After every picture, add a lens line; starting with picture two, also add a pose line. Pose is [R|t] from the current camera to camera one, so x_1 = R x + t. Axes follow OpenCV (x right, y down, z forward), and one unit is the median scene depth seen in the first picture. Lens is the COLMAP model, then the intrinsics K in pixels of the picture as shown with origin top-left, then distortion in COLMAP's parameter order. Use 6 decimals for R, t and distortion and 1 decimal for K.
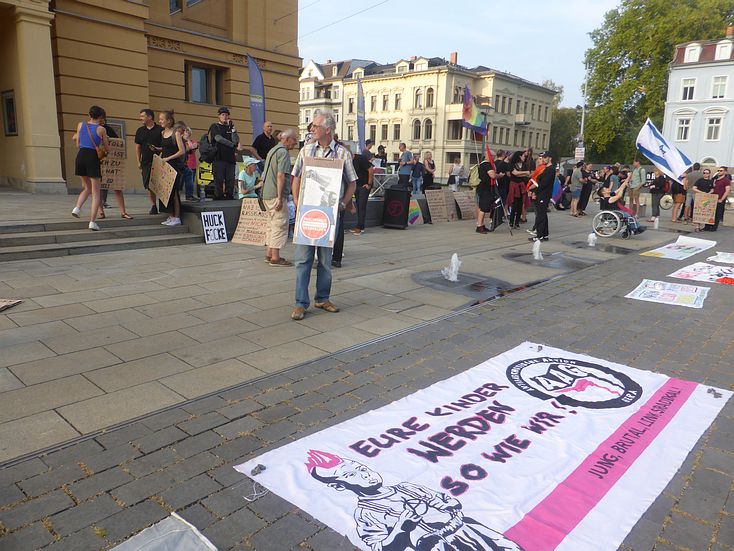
lens RADIAL K [[543.4, 0, 370.0], [0, 543.4, 282.2], [0, 0, 1]] dist [-0.059796, 0.063384]
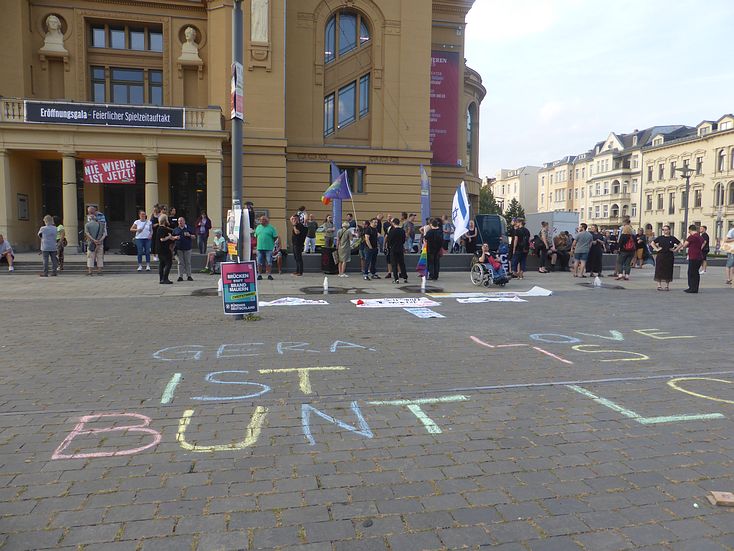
lens RADIAL K [[543.4, 0, 368.1], [0, 543.4, 276.4], [0, 0, 1]] dist [-0.059796, 0.063384]
pose [[0.798284, 0.022598, -0.601858, 0.586698], [-0.109084, 0.988194, -0.107581, 0.030565], [0.592321, 0.151533, 0.791324, -0.059101]]
